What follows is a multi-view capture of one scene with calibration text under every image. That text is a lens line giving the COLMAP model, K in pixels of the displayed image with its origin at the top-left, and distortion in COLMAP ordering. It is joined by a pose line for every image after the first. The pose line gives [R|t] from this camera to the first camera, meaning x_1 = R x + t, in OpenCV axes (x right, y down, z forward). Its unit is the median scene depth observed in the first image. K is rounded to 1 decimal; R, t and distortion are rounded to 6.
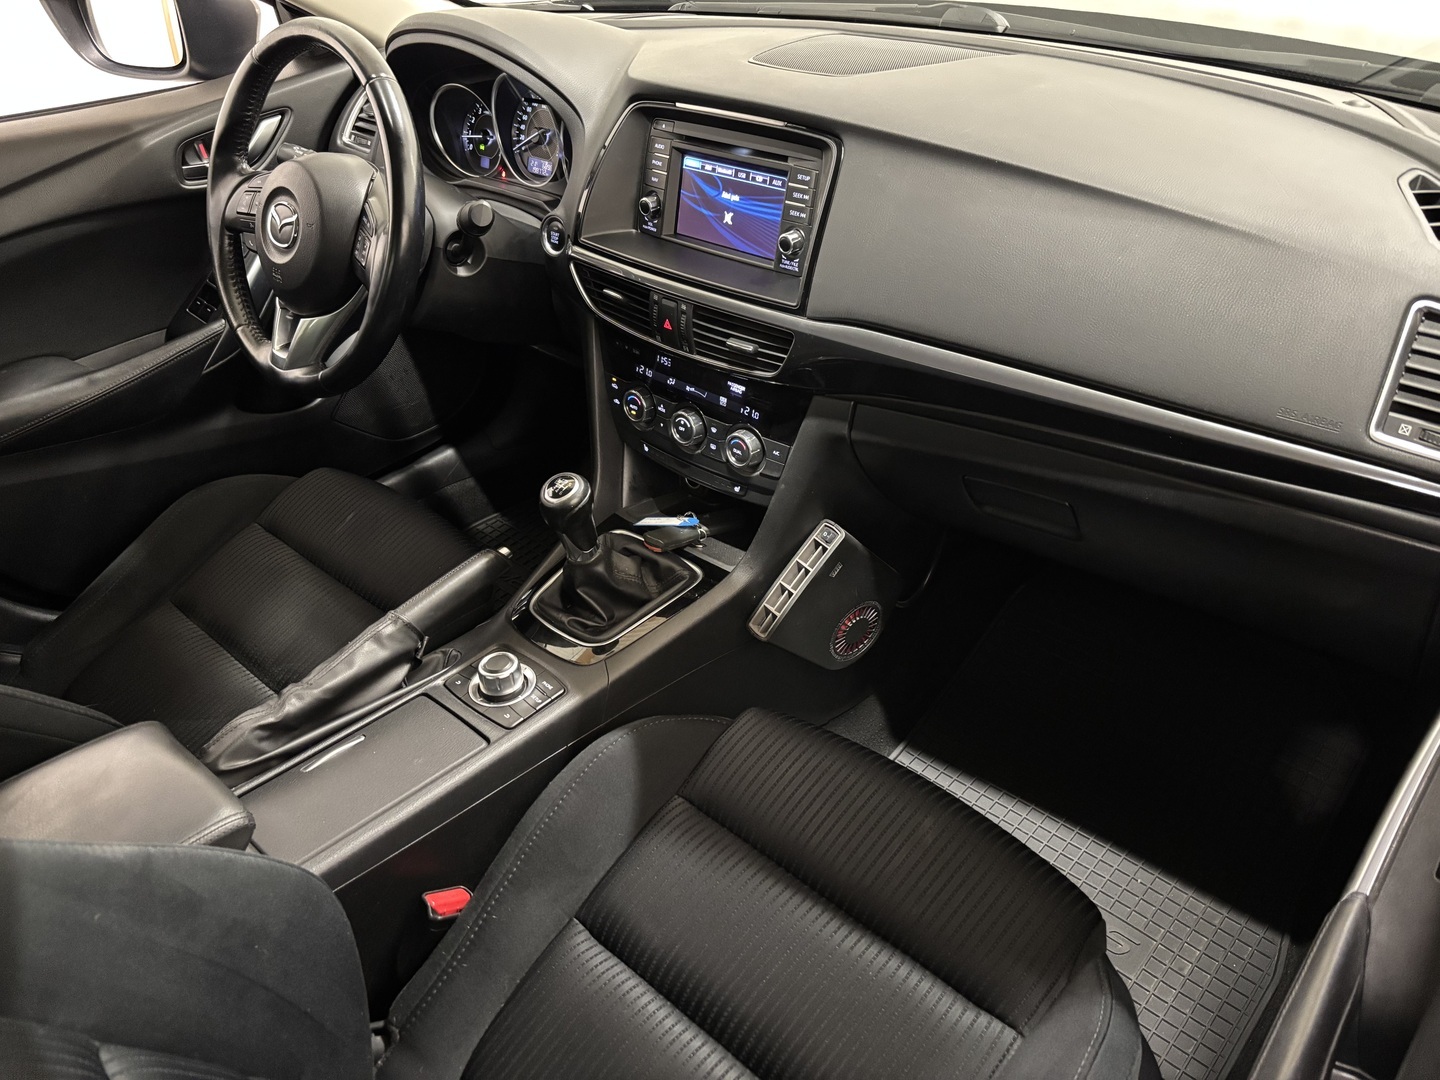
lens RADIAL K [[1087.3, 0, 719.8], [0, 1087.3, 553.4], [0, 0, 1]] dist [0.013240, 0.003441]
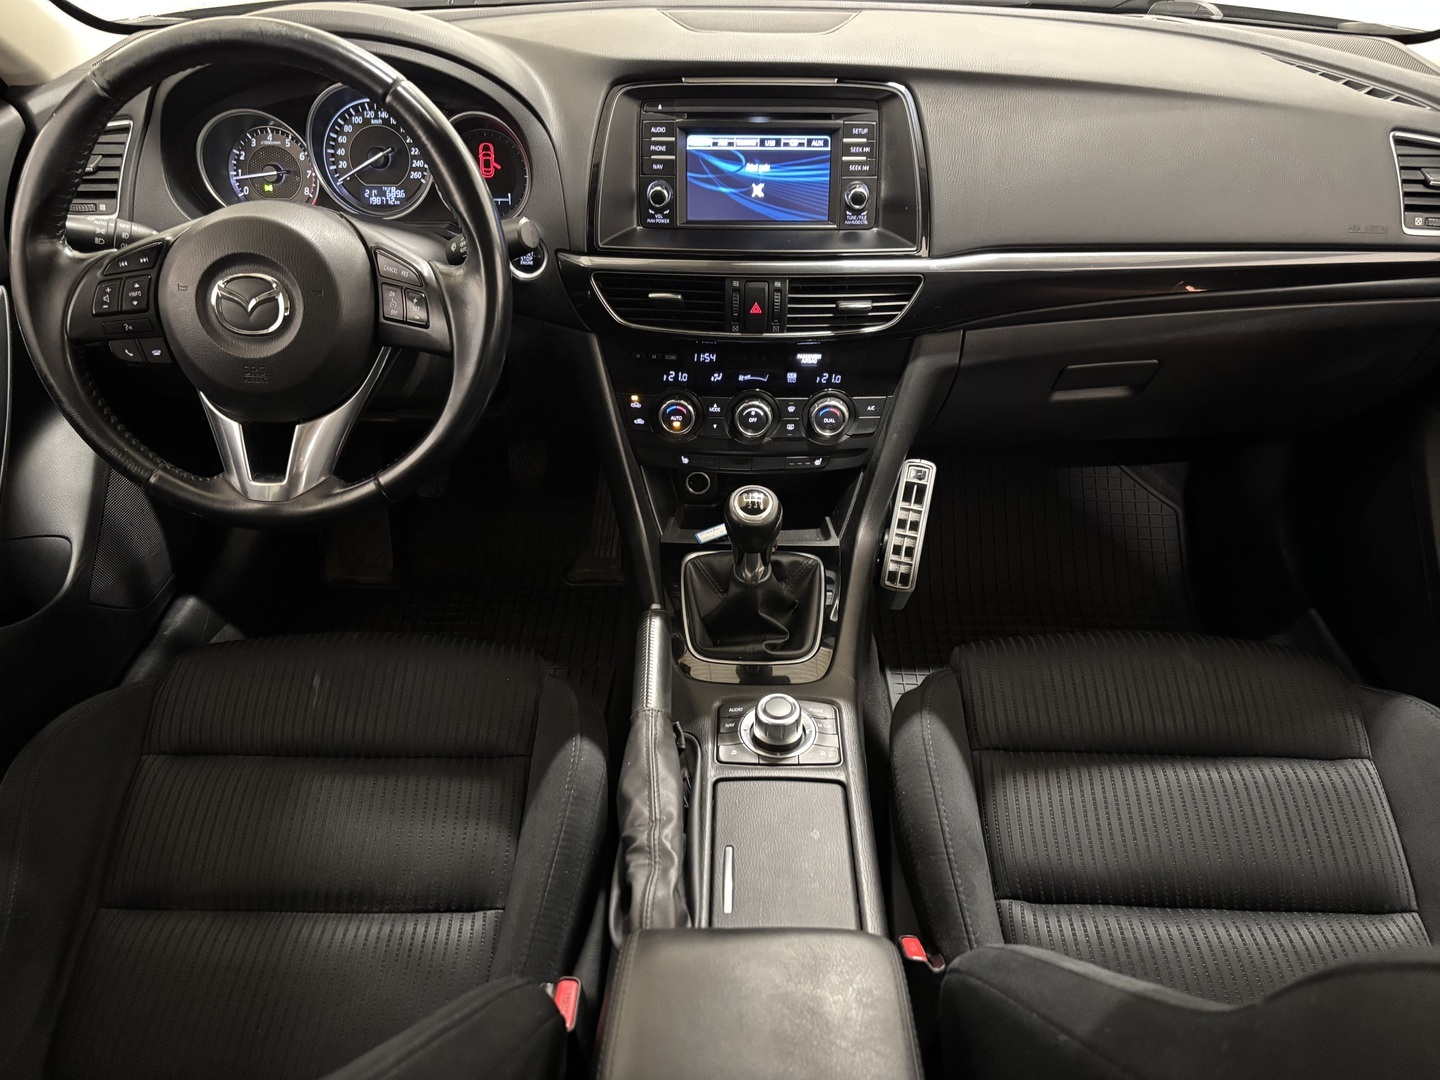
lens RADIAL K [[1087.3, 0, 719.8], [0, 1087.3, 553.4], [0, 0, 1]] dist [0.013240, 0.003441]
pose [[0.753137, -0.340624, 0.562814, -0.664575], [0.353650, 0.931016, 0.090224, -0.107726], [-0.554722, 0.131088, 0.821644, 0.268833]]
